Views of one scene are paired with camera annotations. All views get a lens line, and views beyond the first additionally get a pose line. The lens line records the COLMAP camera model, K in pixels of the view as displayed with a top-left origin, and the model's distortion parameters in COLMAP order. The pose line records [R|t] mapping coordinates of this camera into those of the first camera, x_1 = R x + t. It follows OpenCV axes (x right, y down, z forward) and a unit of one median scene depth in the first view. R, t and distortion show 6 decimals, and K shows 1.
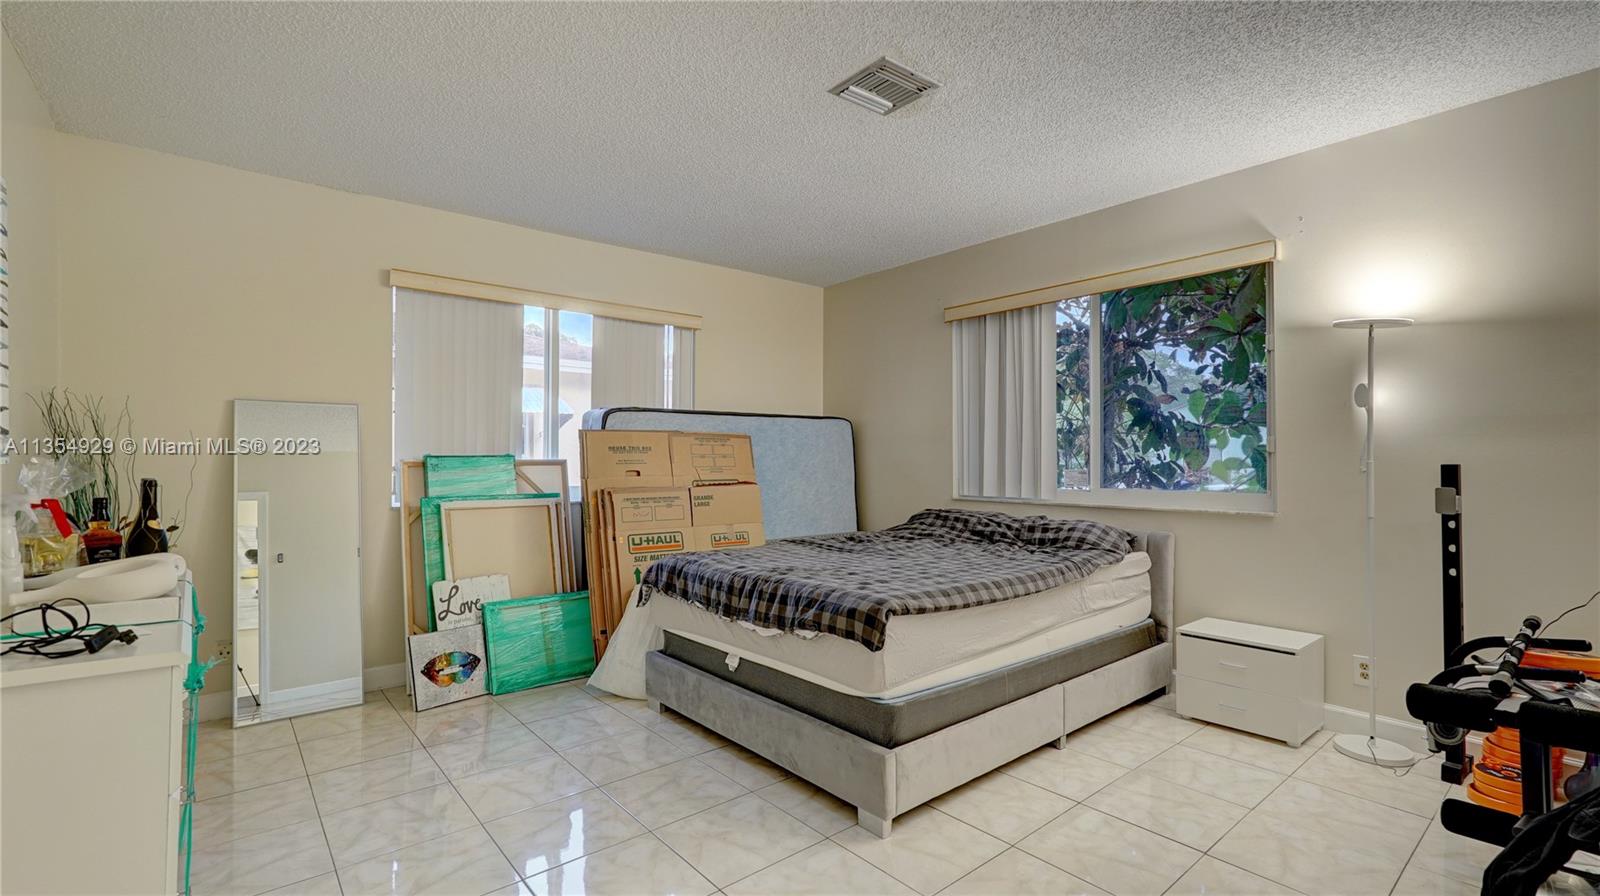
lens RADIAL K [[718.0, 0, 811.5], [0, 718.0, 457.3], [0, 0, 1]] dist [-0.012694, 0.005364]
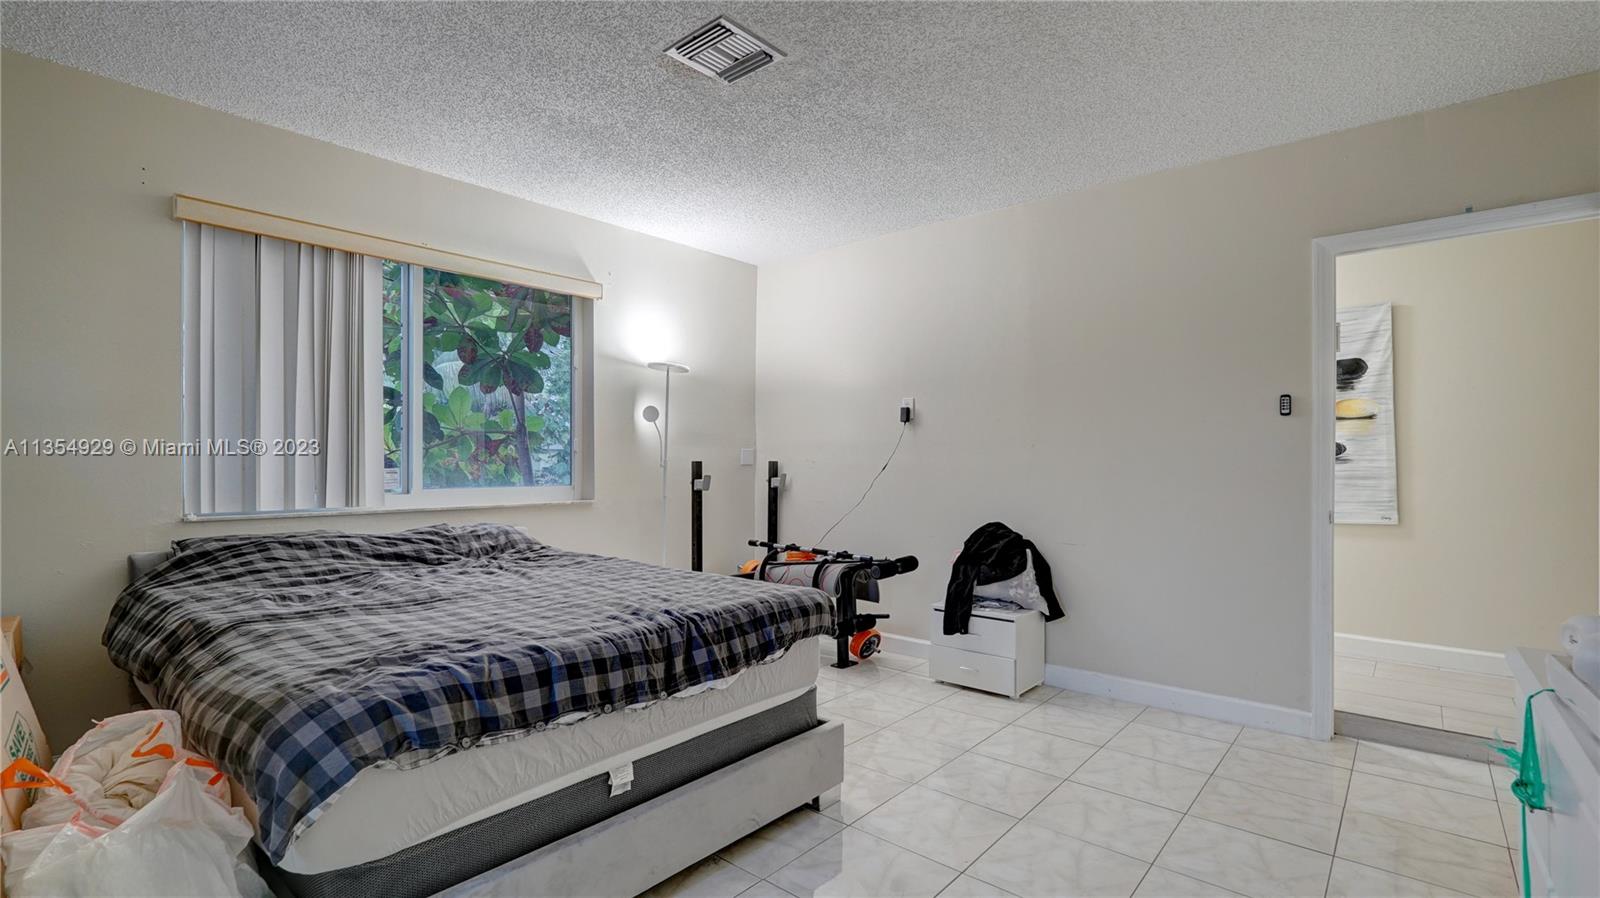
lens RADIAL K [[718.0, 0, 811.1], [0, 718.0, 454.1], [0, 0, 1]] dist [-0.012694, 0.005364]
pose [[-0.165006, 0.010069, 0.986241, -0.755791], [-0.002965, 0.999938, -0.010705, 0.010225], [-0.986288, -0.004690, -0.164966, 0.947003]]
